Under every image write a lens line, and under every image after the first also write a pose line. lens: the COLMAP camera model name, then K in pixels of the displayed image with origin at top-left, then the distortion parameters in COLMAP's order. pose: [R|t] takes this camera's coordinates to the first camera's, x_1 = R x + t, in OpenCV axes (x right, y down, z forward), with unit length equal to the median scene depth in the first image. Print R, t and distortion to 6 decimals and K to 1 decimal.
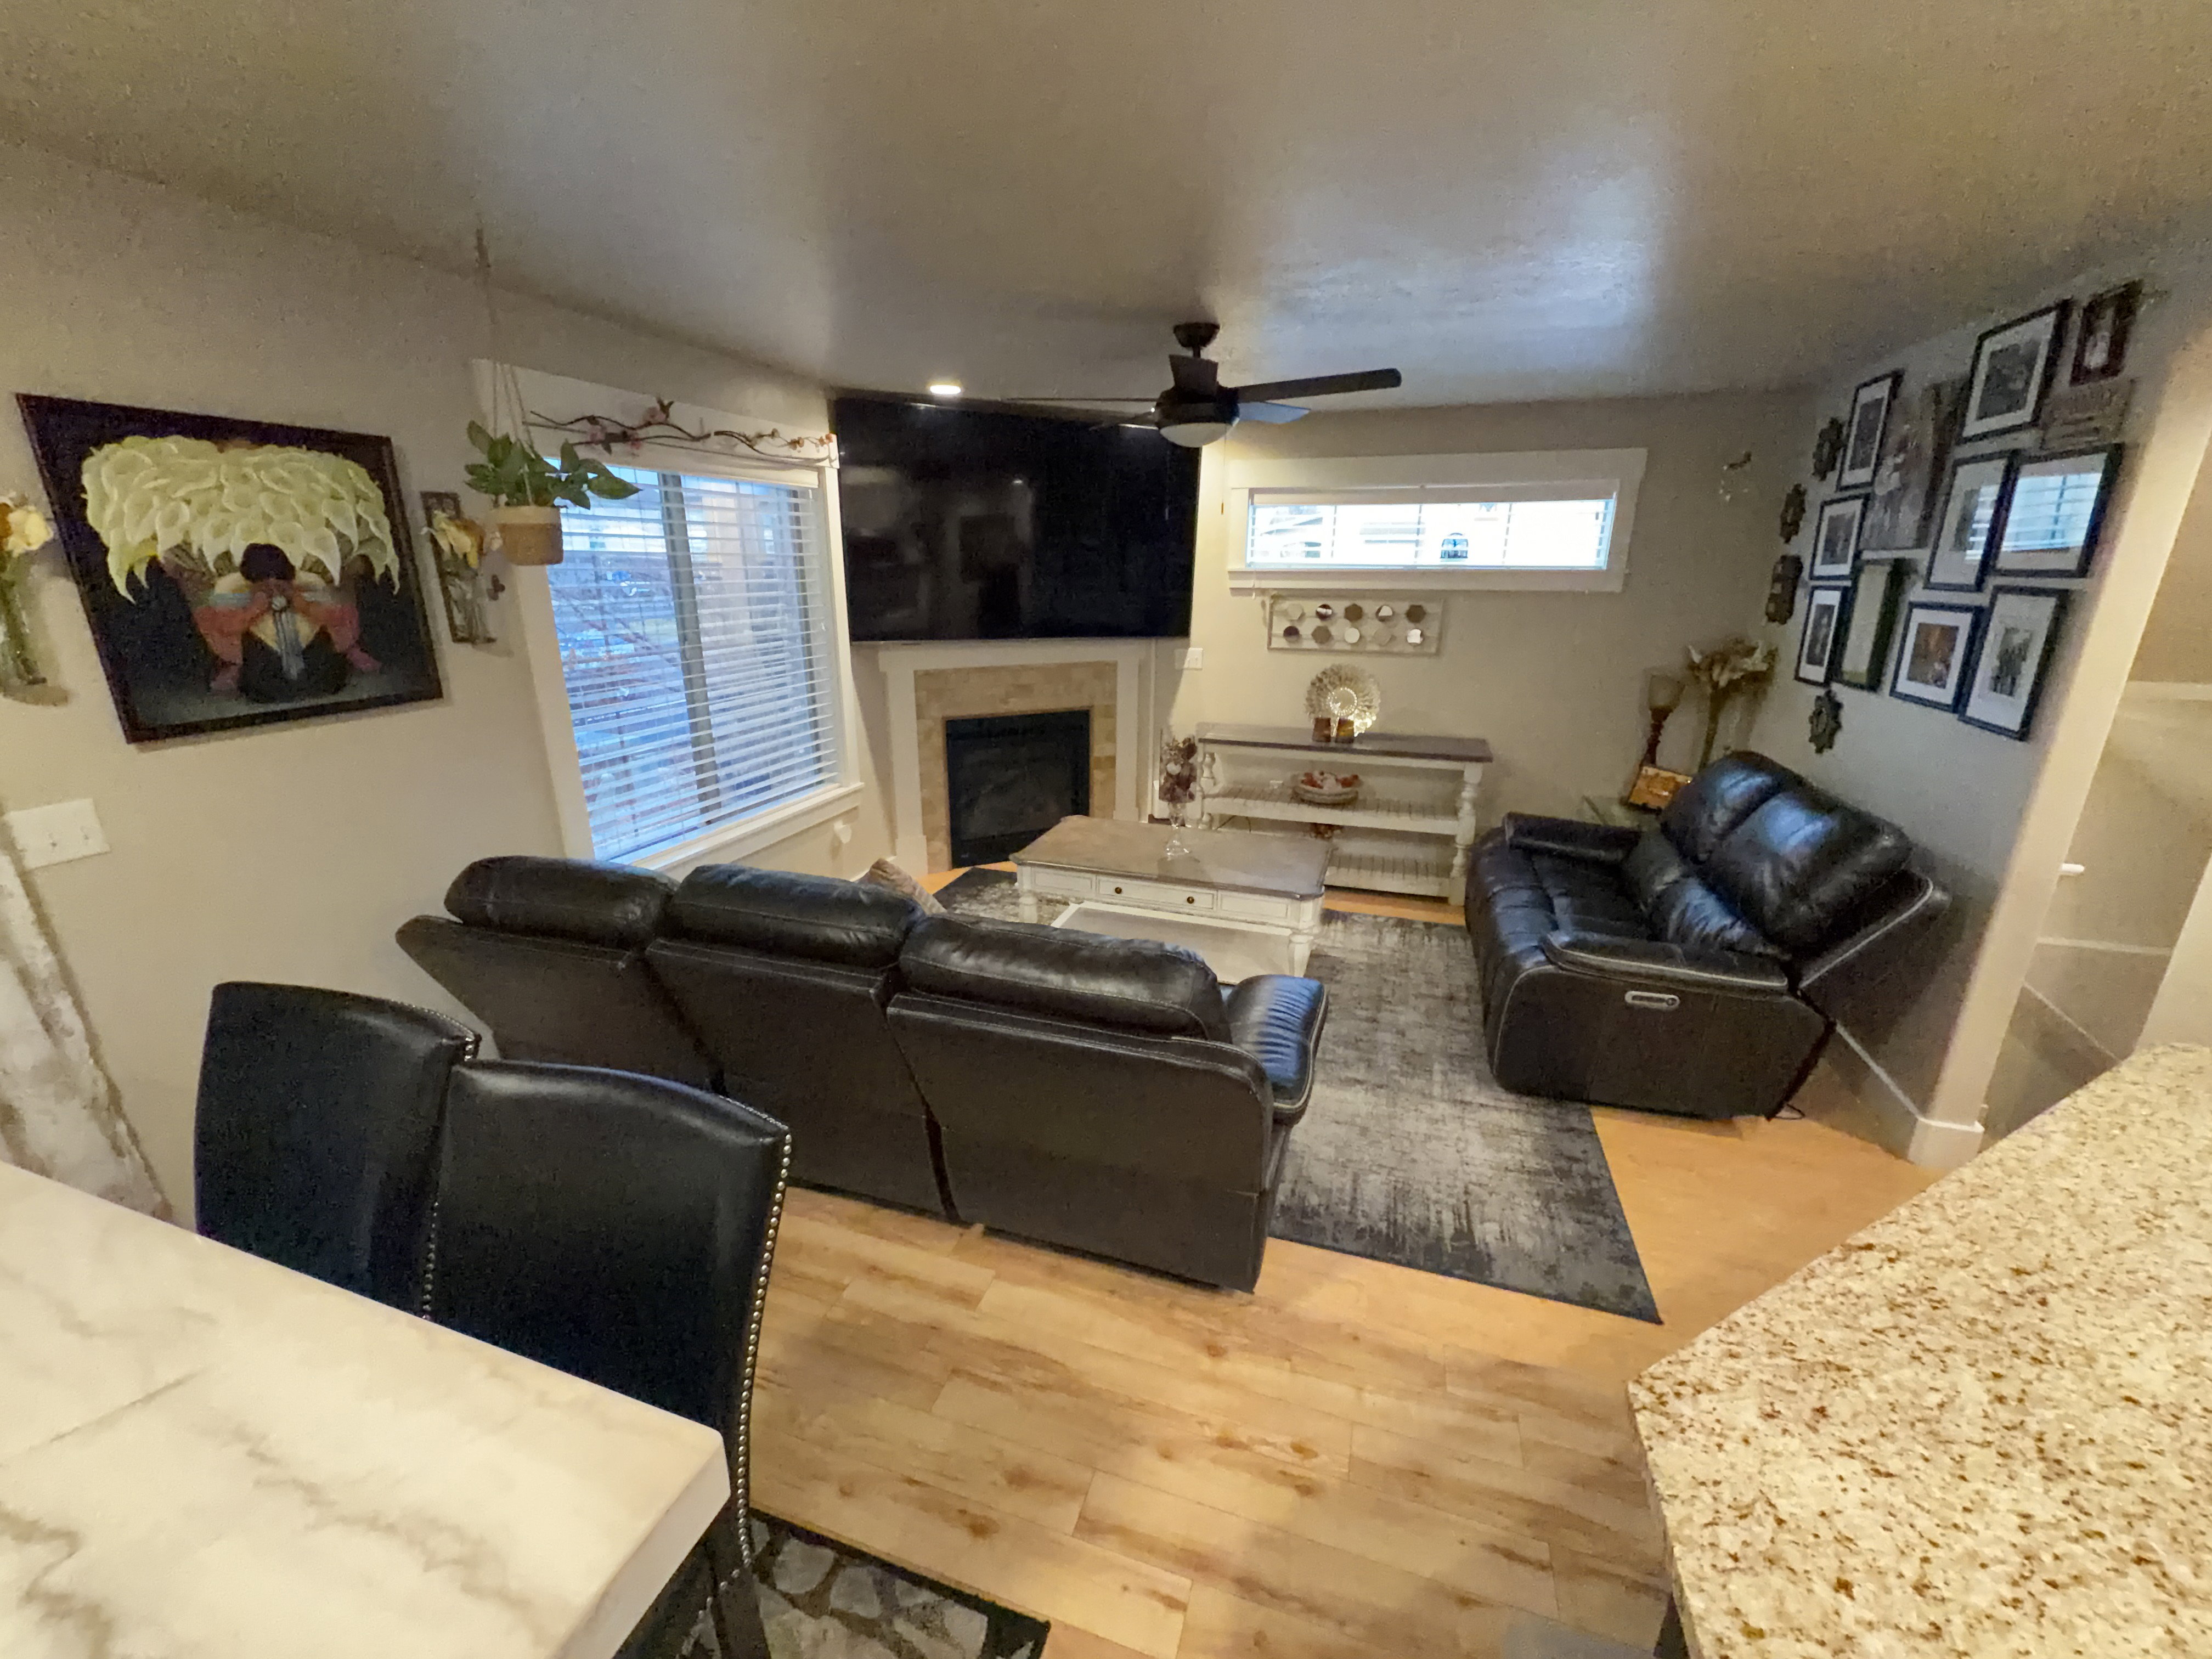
lens RADIAL K [[879.3, 0, 1108.0], [0, 879.3, 831.6], [0, 0, 1]] dist [0.000956, -0.000615]
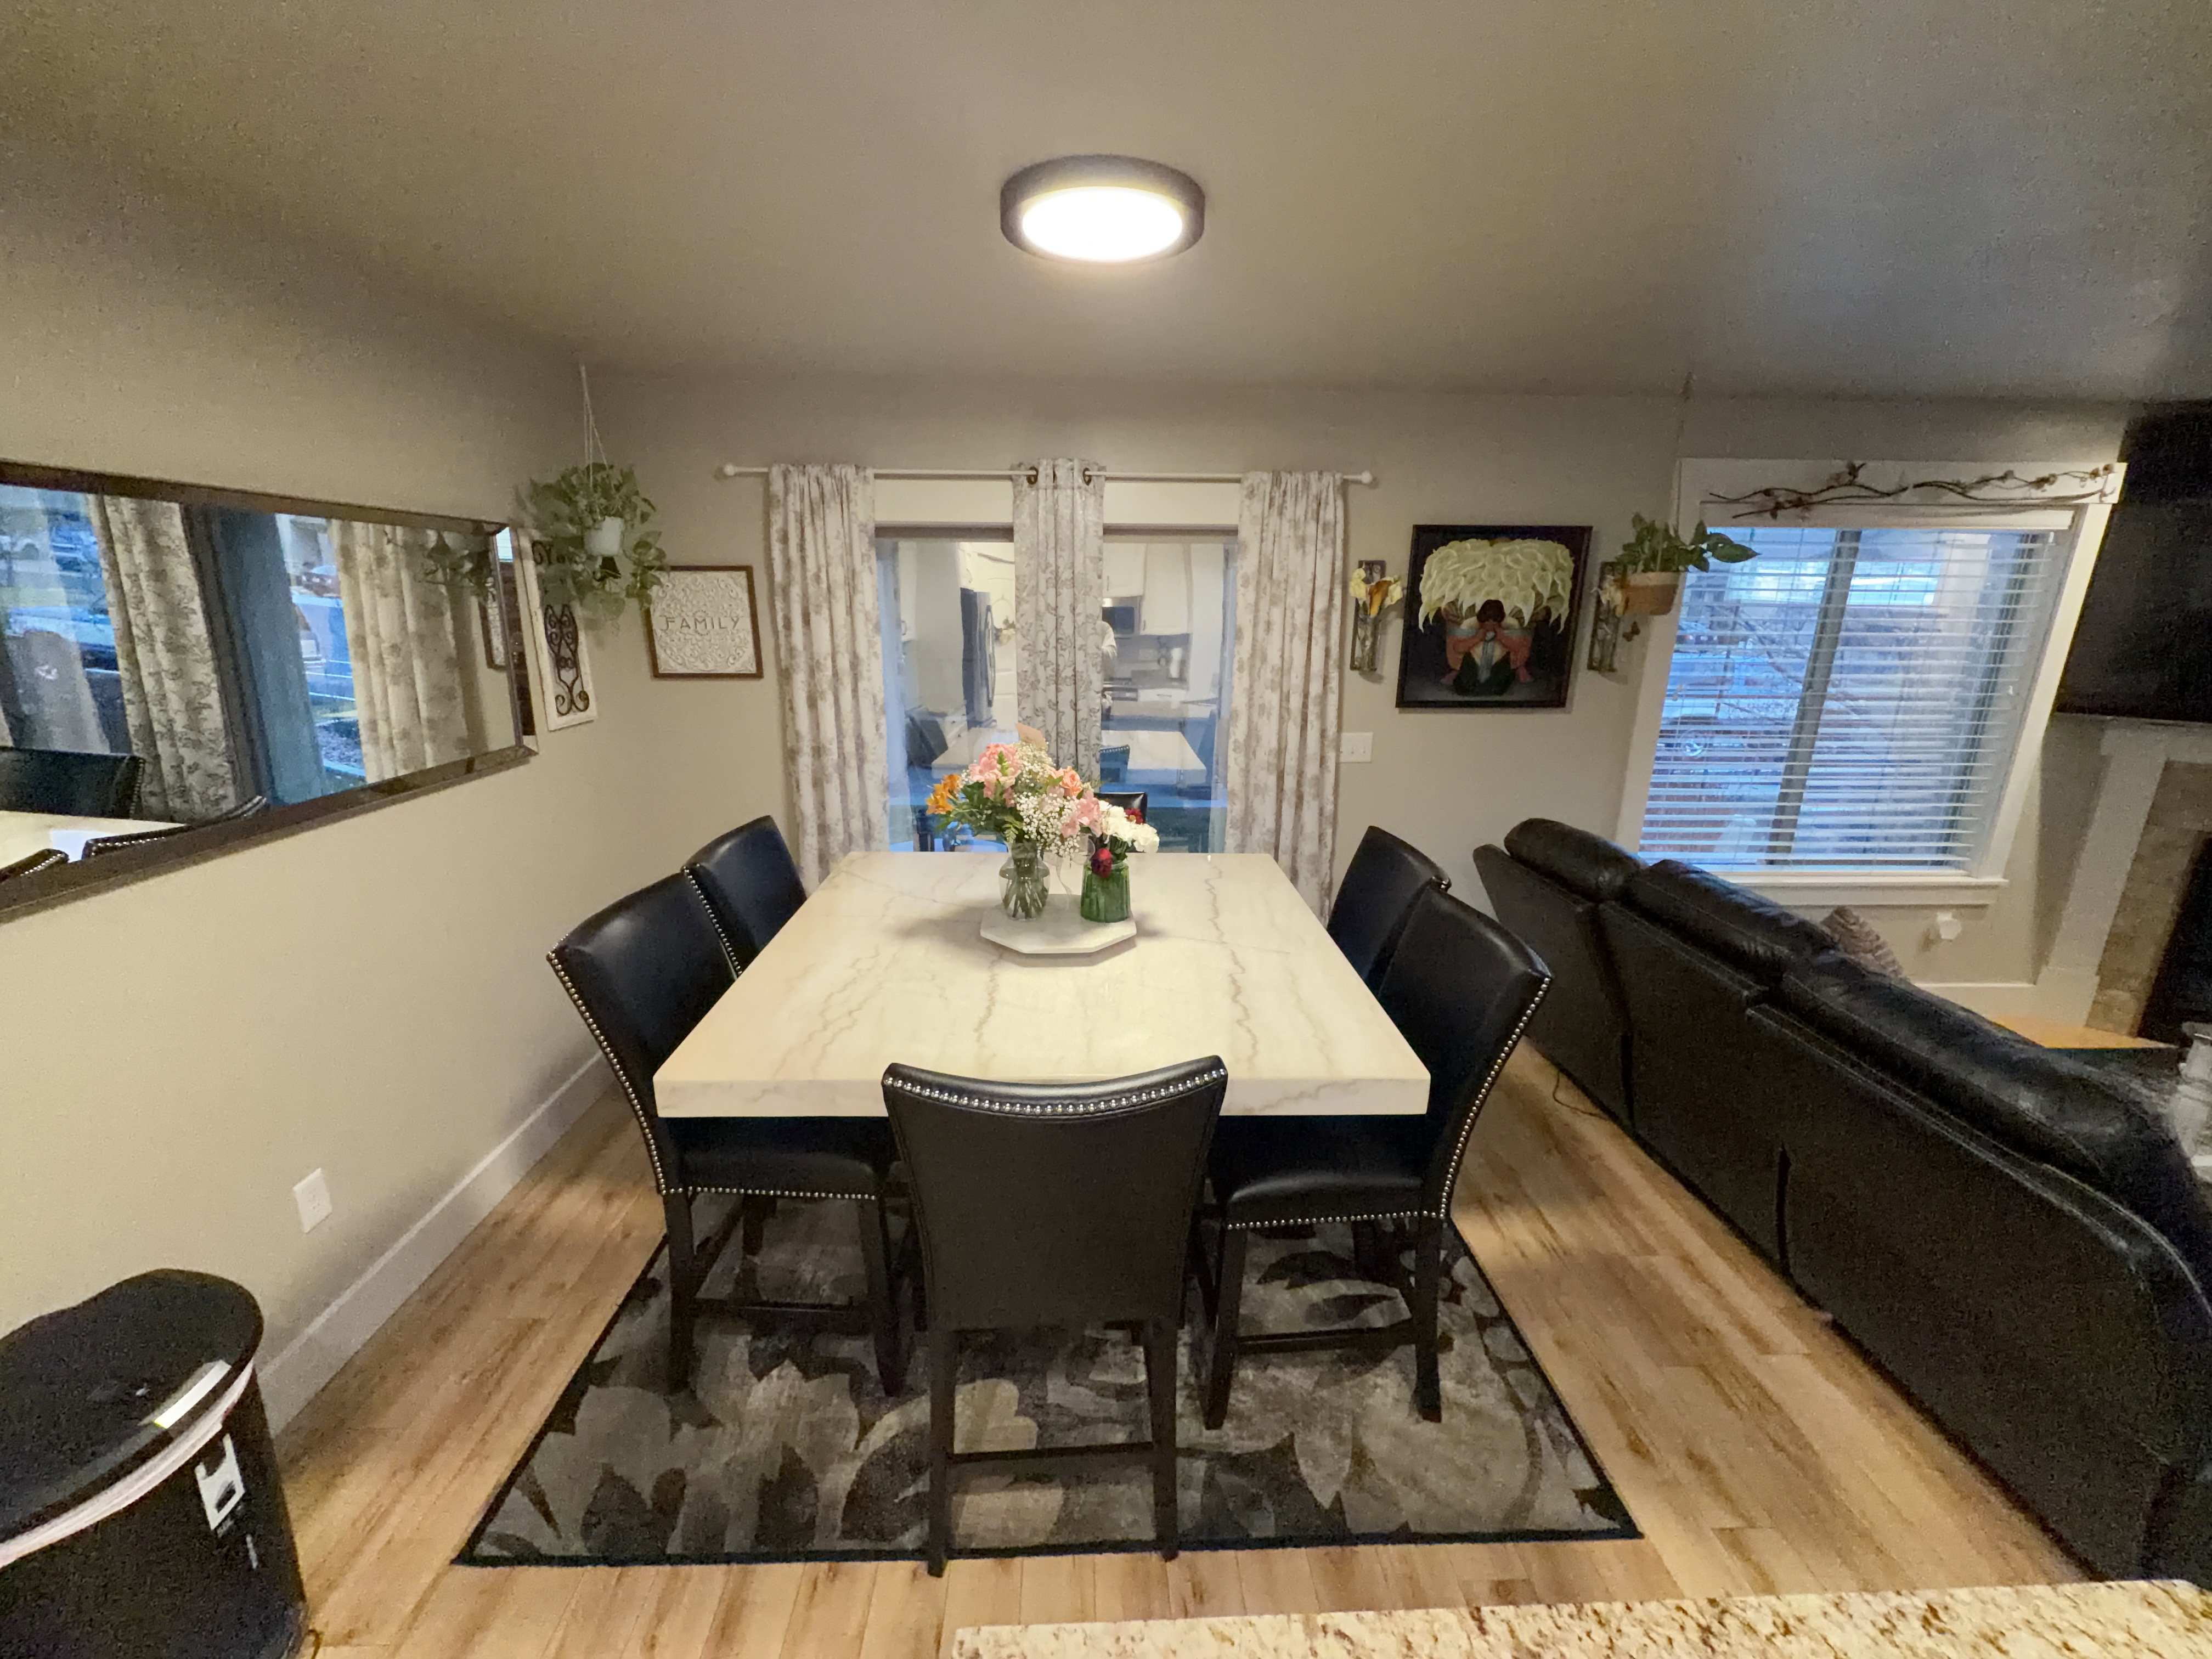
lens RADIAL K [[879.3, 0, 1104.6], [0, 879.3, 822.6], [0, 0, 1]] dist [0.000956, -0.000615]
pose [[0.342007, 0.232222, -0.910551, 0.337192], [-0.284288, 0.949146, 0.135285, 0.043621], [0.895663, 0.212590, 0.390633, -0.174023]]
